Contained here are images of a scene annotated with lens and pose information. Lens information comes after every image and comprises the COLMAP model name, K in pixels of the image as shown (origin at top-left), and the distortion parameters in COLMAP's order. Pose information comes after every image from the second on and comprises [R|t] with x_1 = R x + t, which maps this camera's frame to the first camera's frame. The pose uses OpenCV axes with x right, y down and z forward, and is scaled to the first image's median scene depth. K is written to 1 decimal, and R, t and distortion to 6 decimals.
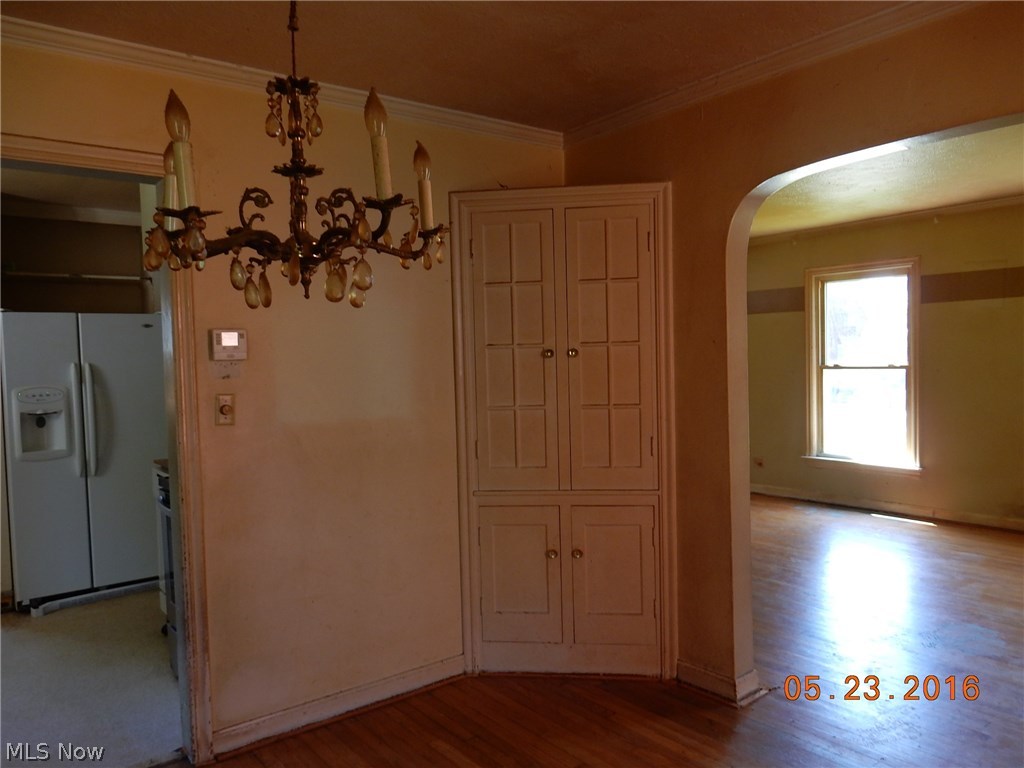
lens RADIAL K [[756.6, 0, 511.1], [0, 756.6, 382.1], [0, 0, 1]] dist [-0.006107, -0.000992]
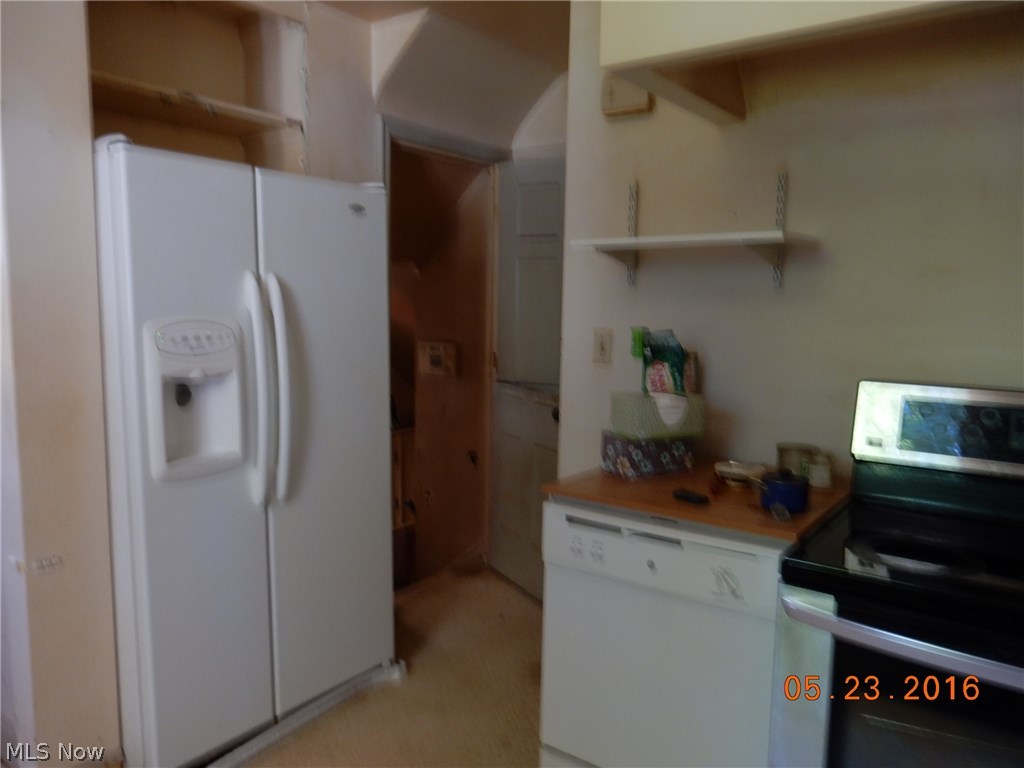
lens RADIAL K [[756.6, 0, 512.9], [0, 756.6, 388.5], [0, 0, 1]] dist [-0.006107, -0.000992]
pose [[0.963685, 0.006464, 0.266963, -0.550489], [-0.027941, 0.996660, 0.076730, 0.007056], [-0.265575, -0.081403, 0.960647, 0.494918]]
